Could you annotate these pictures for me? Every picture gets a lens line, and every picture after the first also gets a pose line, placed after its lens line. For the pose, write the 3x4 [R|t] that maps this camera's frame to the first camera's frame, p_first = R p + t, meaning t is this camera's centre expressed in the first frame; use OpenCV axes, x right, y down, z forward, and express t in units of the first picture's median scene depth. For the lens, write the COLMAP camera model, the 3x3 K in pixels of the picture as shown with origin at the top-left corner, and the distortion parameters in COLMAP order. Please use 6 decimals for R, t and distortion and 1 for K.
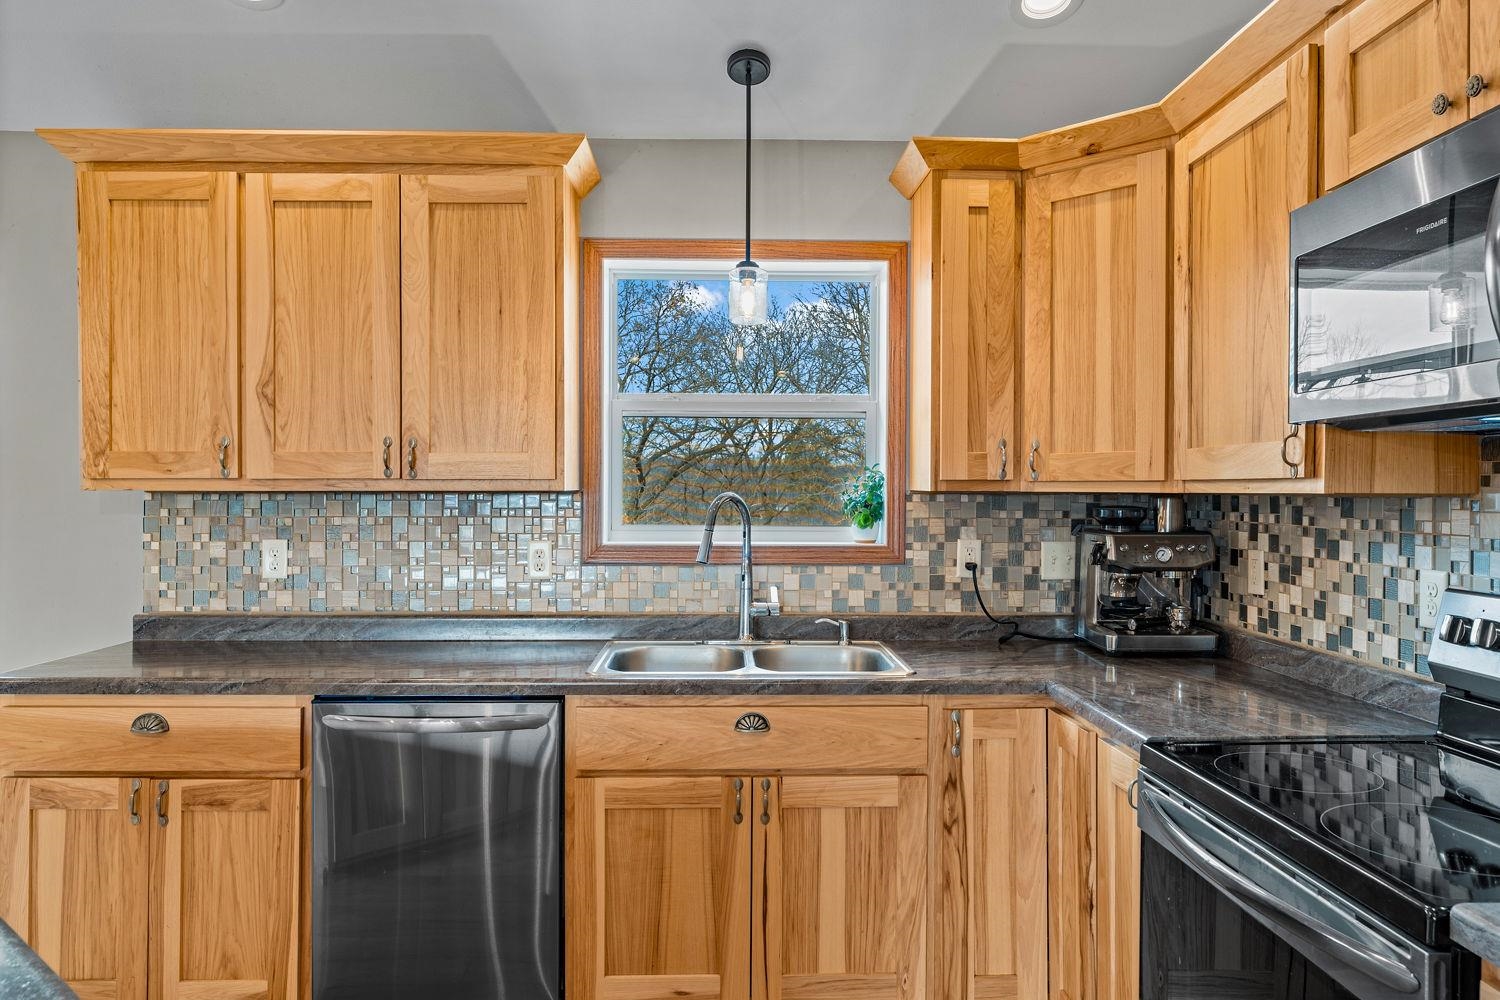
lens RADIAL K [[1037.5, 0, 749.6], [0, 1037.5, 496.0], [0, 0, 1]] dist [-0.000552, -0.000057]
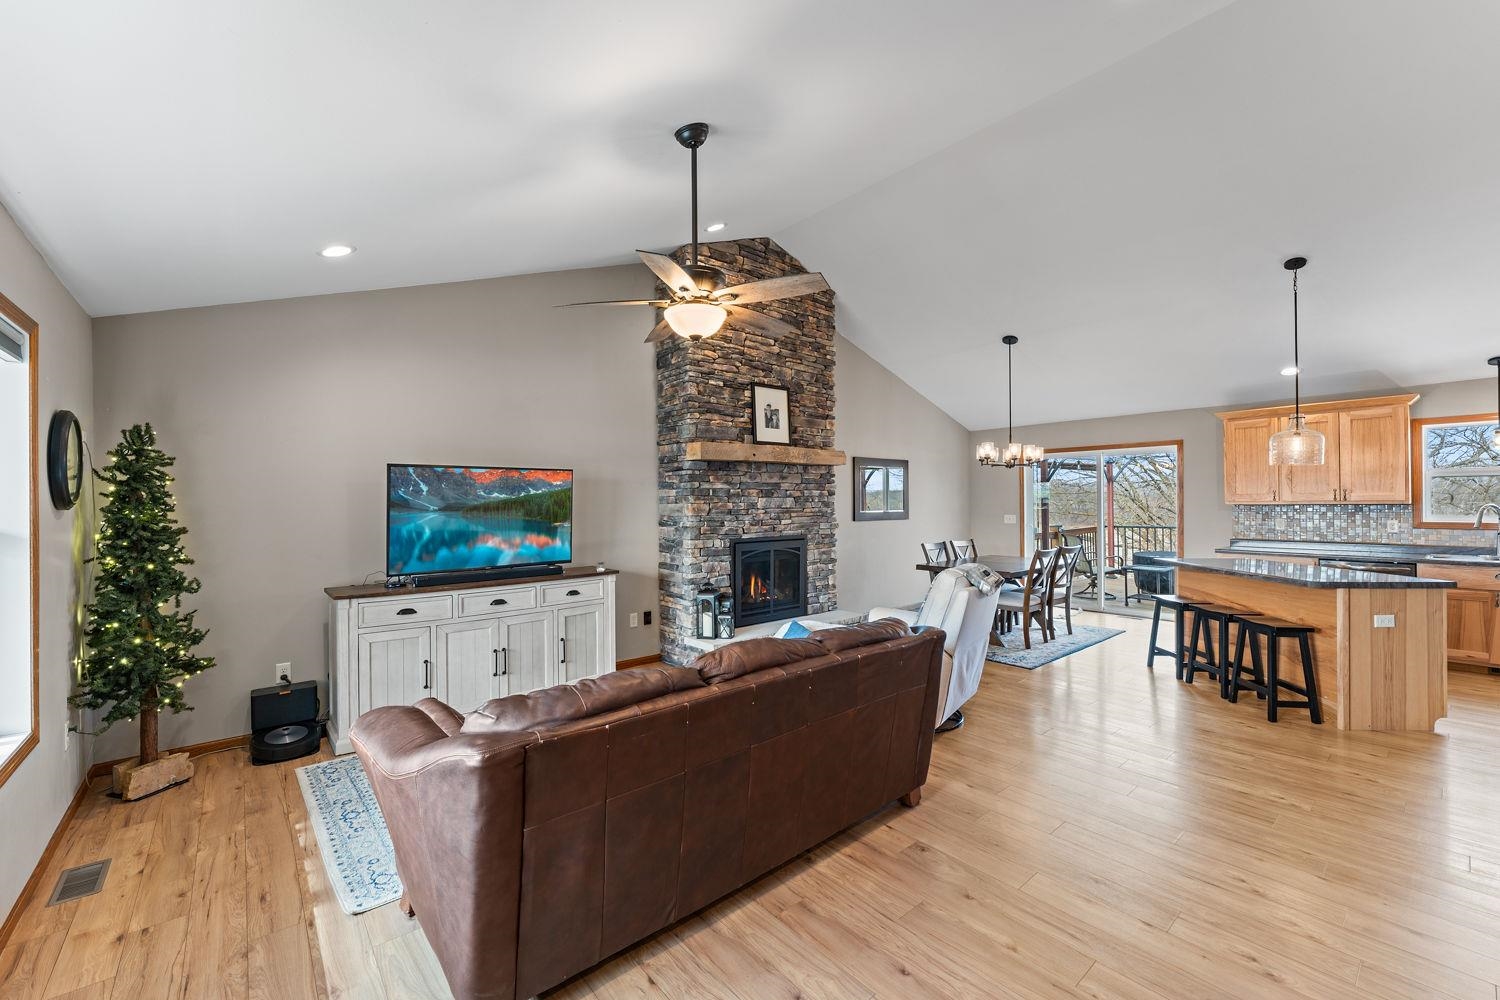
lens RADIAL K [[609.5, 0, 746.5], [0, 609.5, 497.1], [0, 0, 1]] dist [0.001544, 0.000194]
pose [[0.617673, -0.009434, -0.786378, 0.037558], [0.002505, 0.999947, -0.010029, -0.011560], [0.786431, 0.004225, 0.617664, -1.616596]]
